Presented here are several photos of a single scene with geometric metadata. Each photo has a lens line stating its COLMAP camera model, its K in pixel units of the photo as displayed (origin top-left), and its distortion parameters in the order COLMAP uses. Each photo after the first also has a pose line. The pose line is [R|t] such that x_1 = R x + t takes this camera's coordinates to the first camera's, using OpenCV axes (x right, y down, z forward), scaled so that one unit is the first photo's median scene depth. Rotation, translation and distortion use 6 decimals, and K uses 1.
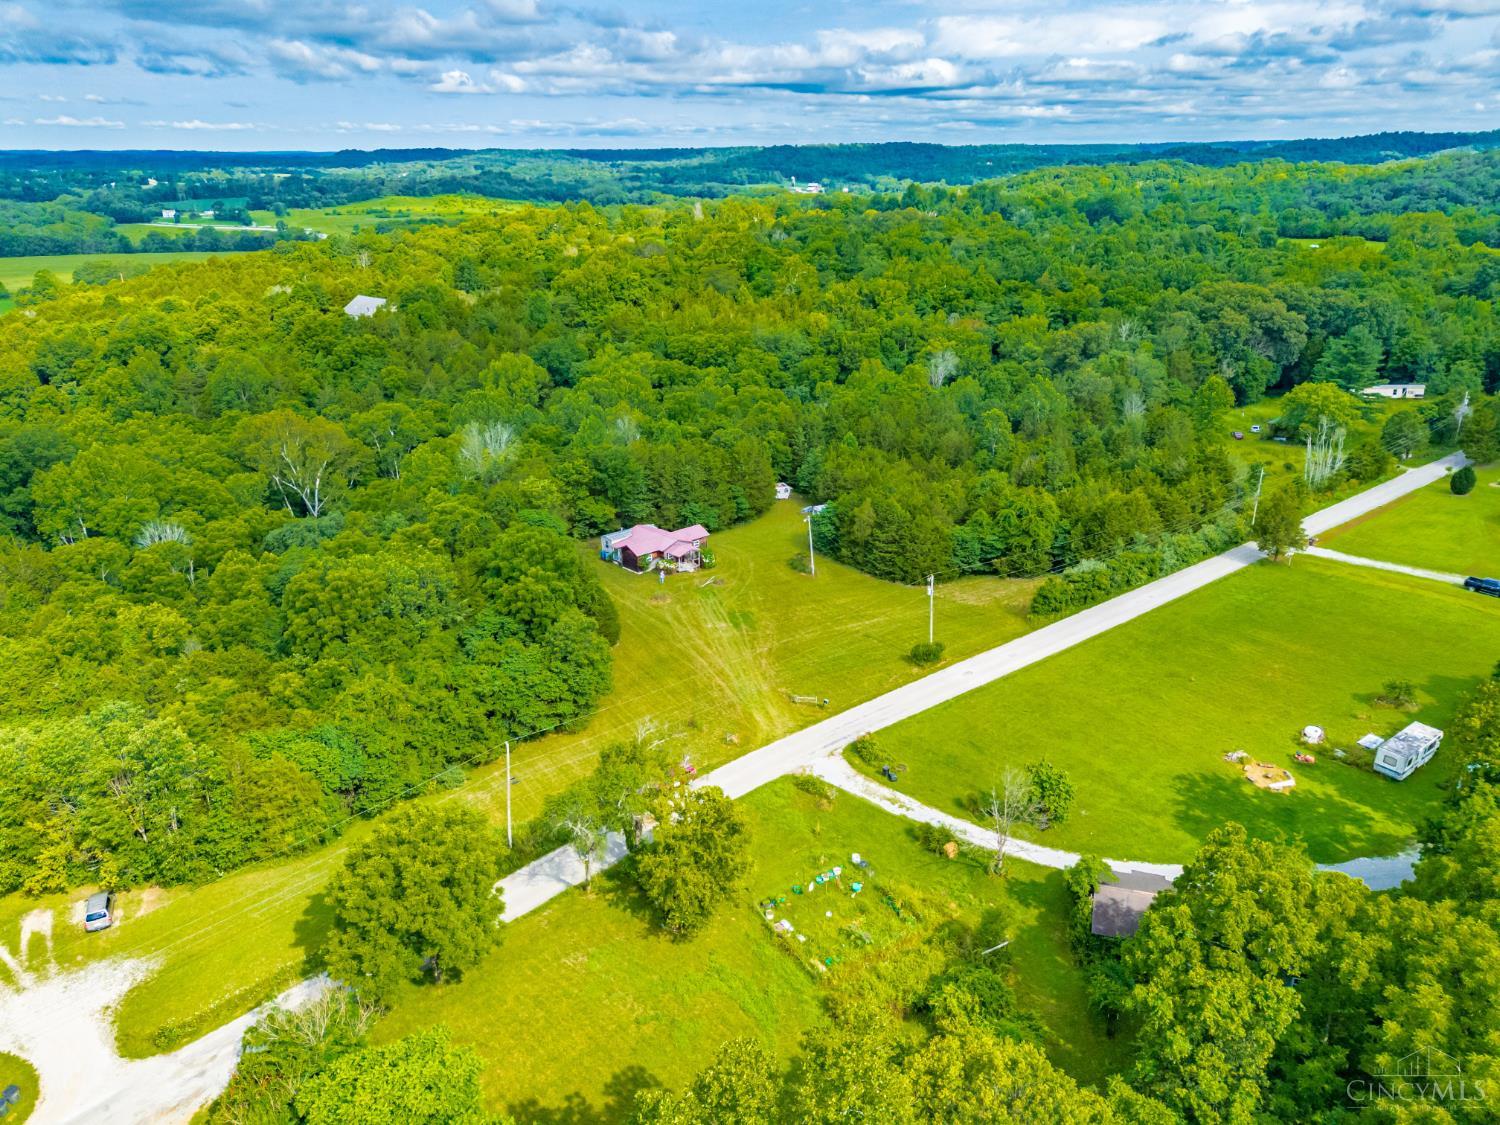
lens RADIAL K [[1084.0, 0, 750.0], [0, 1084.0, 562.5], [0, 0, 1]] dist [0.060573, -0.052226]
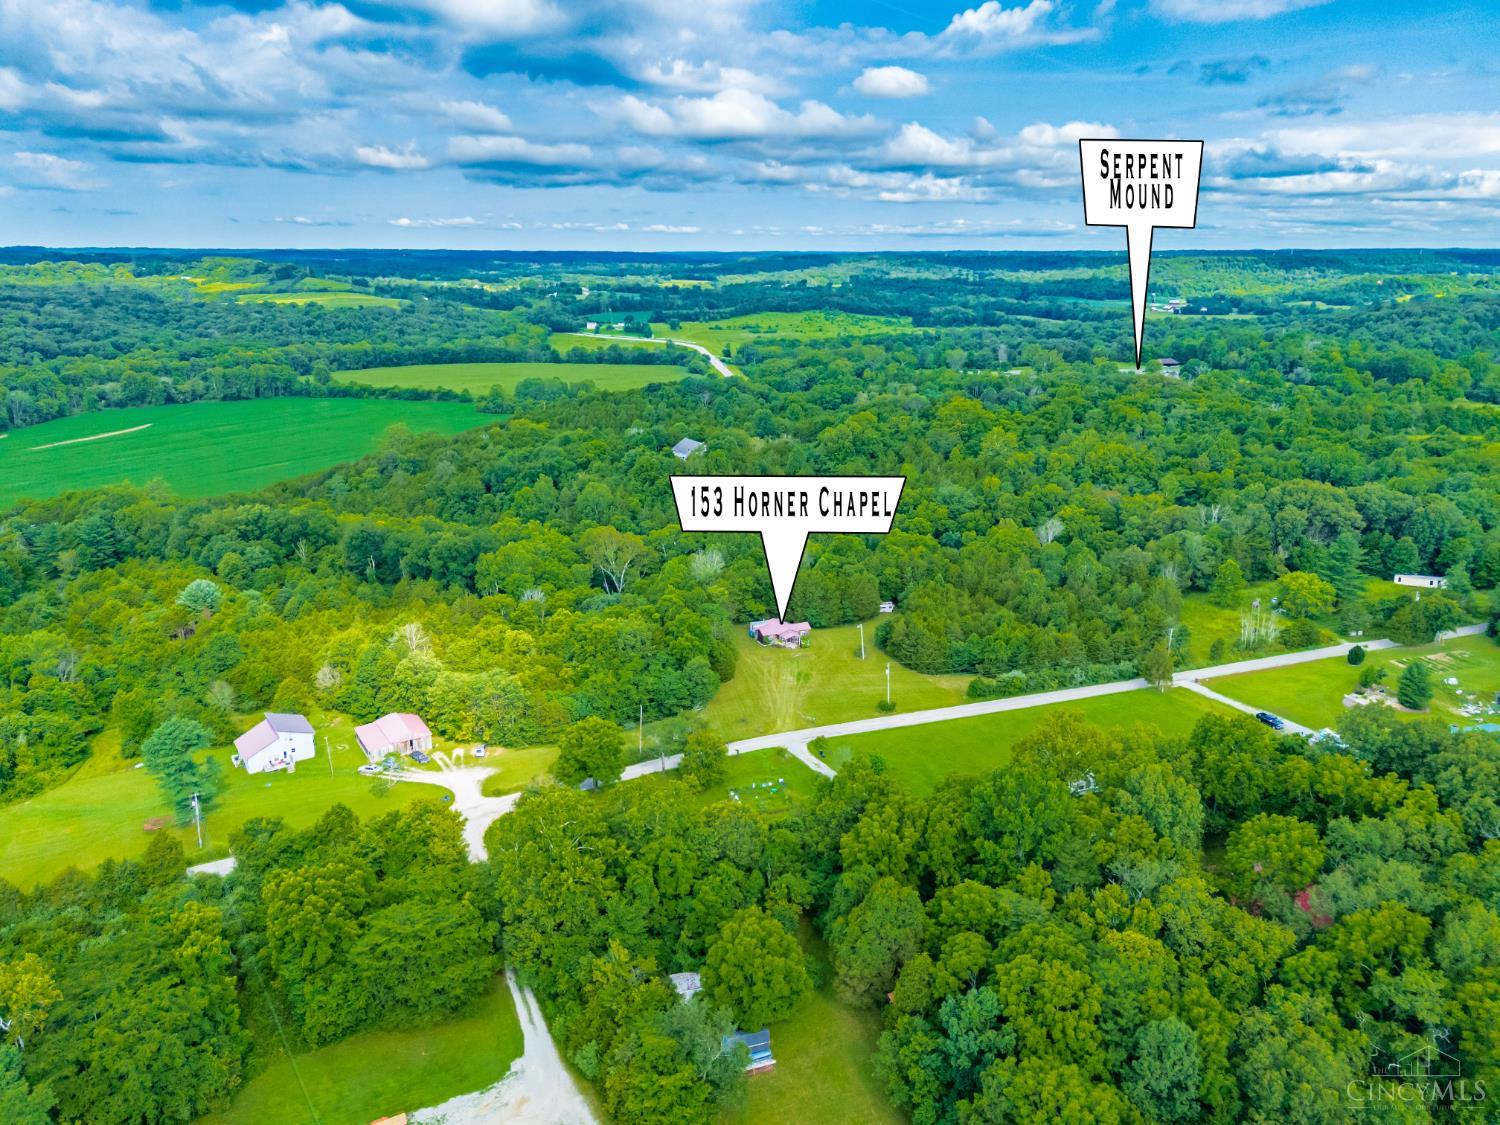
lens RADIAL K [[1047.6, 0, 750.0], [0, 1047.6, 562.5], [0, 0, 1]] dist [0.107321, -0.122413]
pose [[0.947322, 0.096328, -0.305455, 0.353427], [-0.120955, 0.990675, -0.062707, -0.013546], [0.296566, 0.096350, 0.950140, -0.593098]]
